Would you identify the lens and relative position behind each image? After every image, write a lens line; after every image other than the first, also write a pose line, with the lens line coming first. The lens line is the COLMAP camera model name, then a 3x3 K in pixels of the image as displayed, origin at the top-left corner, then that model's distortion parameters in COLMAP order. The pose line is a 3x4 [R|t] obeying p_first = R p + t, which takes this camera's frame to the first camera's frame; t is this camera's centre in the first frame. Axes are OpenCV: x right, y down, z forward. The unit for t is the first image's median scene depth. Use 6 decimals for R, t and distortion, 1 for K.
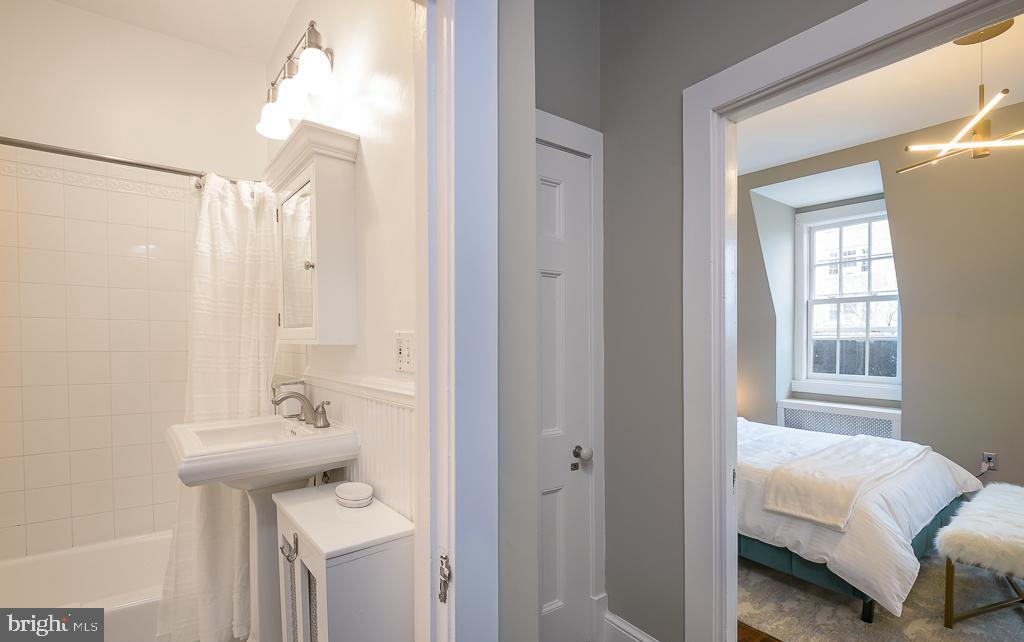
lens RADIAL K [[460.5, 0, 508.3], [0, 460.5, 341.3], [0, 0, 1]] dist [-0.015478, -0.000115]
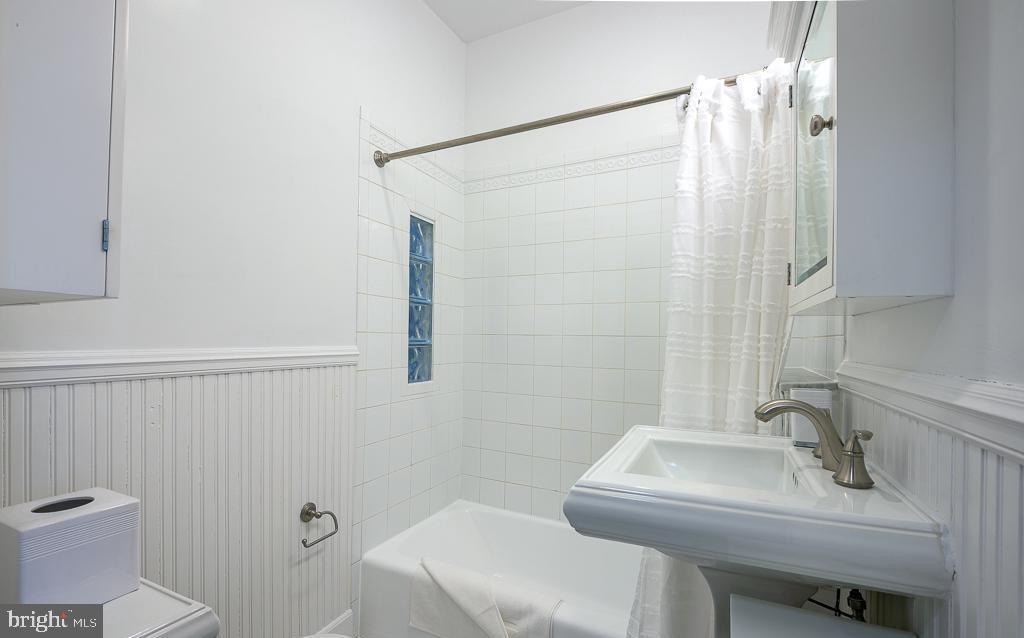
lens RADIAL K [[469.8, 0, 509.2], [0, 469.8, 348.7], [0, 0, 1]] dist [0.000506, -0.000096]
pose [[0.442289, 0.022473, -0.896591, -0.119904], [-0.009101, 0.999747, 0.020569, 0.037711], [0.896827, -0.000938, 0.442381, 0.414630]]
